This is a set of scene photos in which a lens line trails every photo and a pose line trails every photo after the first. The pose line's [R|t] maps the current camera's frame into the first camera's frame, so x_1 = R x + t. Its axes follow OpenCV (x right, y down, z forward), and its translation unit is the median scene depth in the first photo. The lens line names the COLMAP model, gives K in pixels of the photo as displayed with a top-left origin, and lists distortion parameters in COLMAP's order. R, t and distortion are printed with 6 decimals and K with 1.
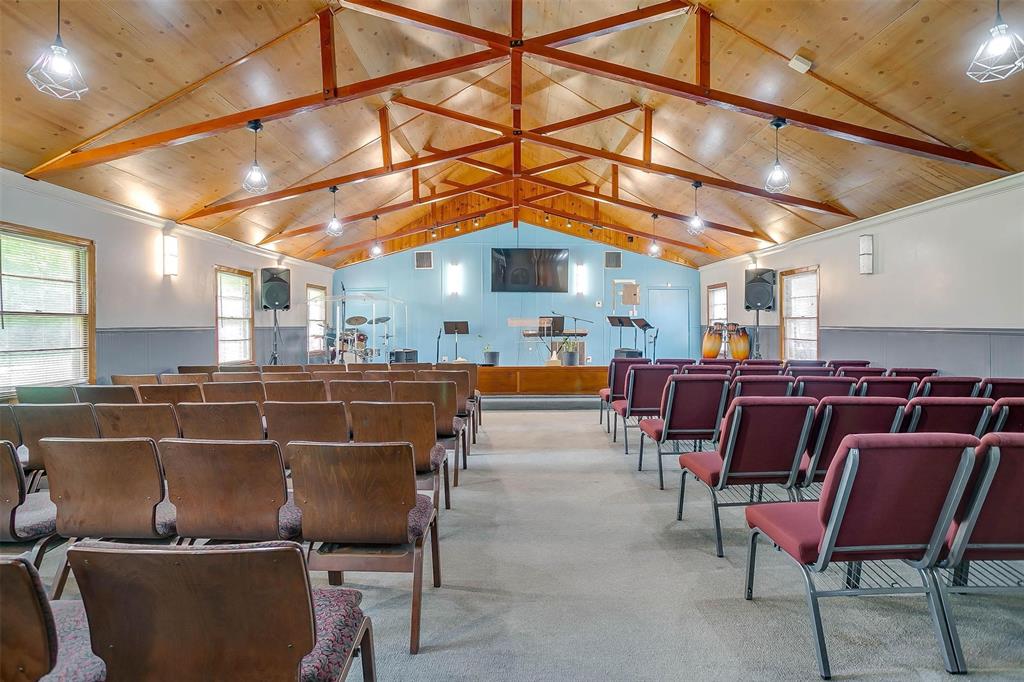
lens RADIAL K [[500.7, 0, 521.6], [0, 500.7, 324.6], [0, 0, 1]] dist [-0.033328, 0.012931]
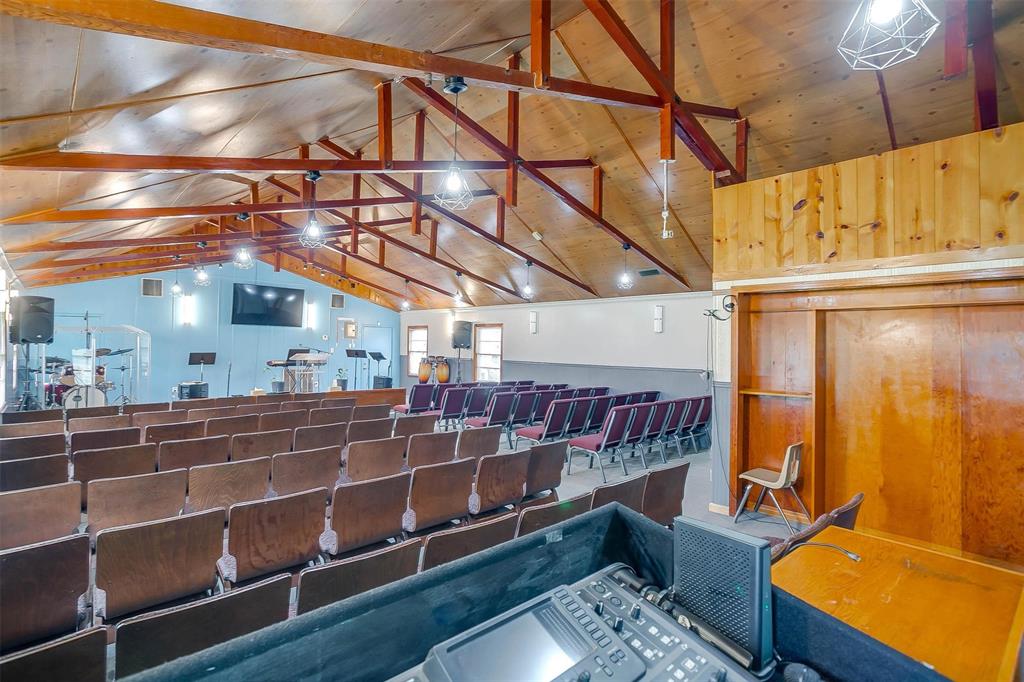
lens RADIAL K [[500.7, 0, 504.3], [0, 500.7, 336.1], [0, 0, 1]] dist [-0.033328, 0.012931]
pose [[0.727895, 0.024791, 0.685240, -0.482822], [-0.015821, 0.999687, -0.019362, -0.039289], [-0.685506, 0.003253, 0.728059, -0.207961]]
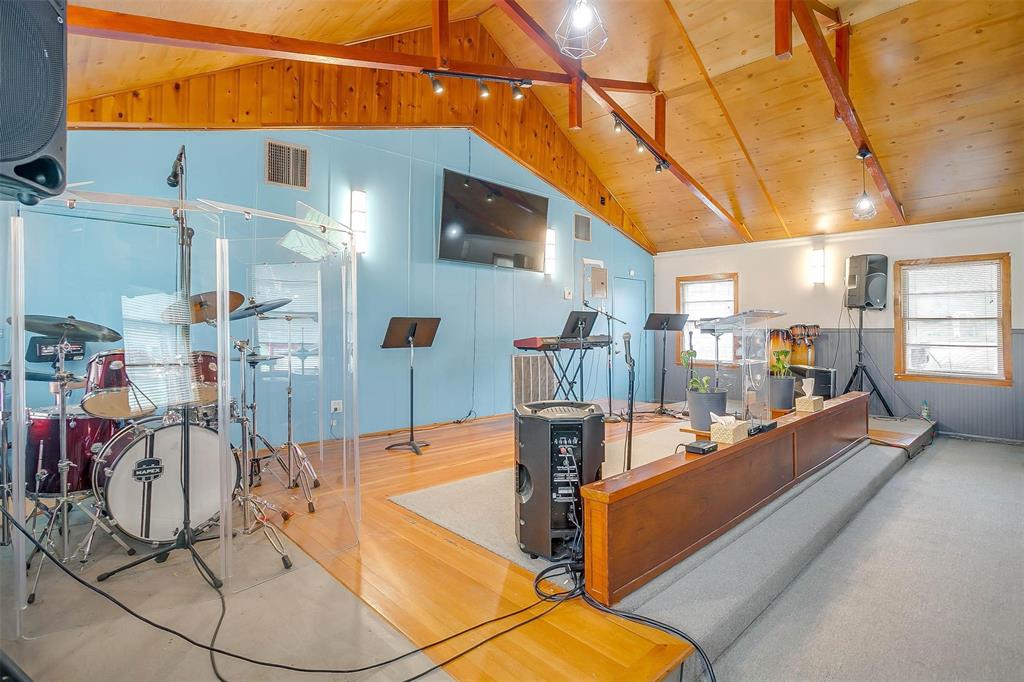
lens RADIAL K [[500.7, 0, 505.7], [0, 500.7, 336.8], [0, 0, 1]] dist [-0.033328, 0.012931]
pose [[0.740591, -0.008588, 0.671901, -0.462302], [-0.001425, 0.999896, 0.014351, 0.004741], [-0.671954, -0.011586, 0.740502, 0.815675]]
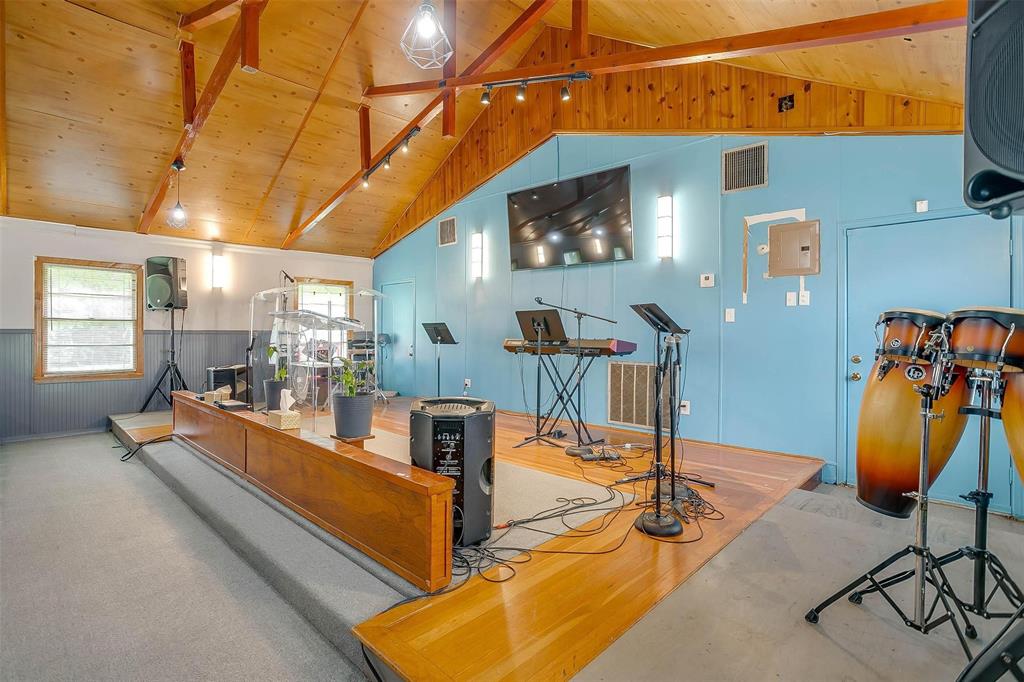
lens RADIAL K [[500.7, 0, 513.9], [0, 500.7, 343.9], [0, 0, 1]] dist [-0.033328, 0.012931]
pose [[0.718070, 0.021076, -0.695651, 0.462642], [-0.004280, 0.999656, 0.025869, 0.004037], [0.695957, -0.015599, 0.717914, 0.812586]]
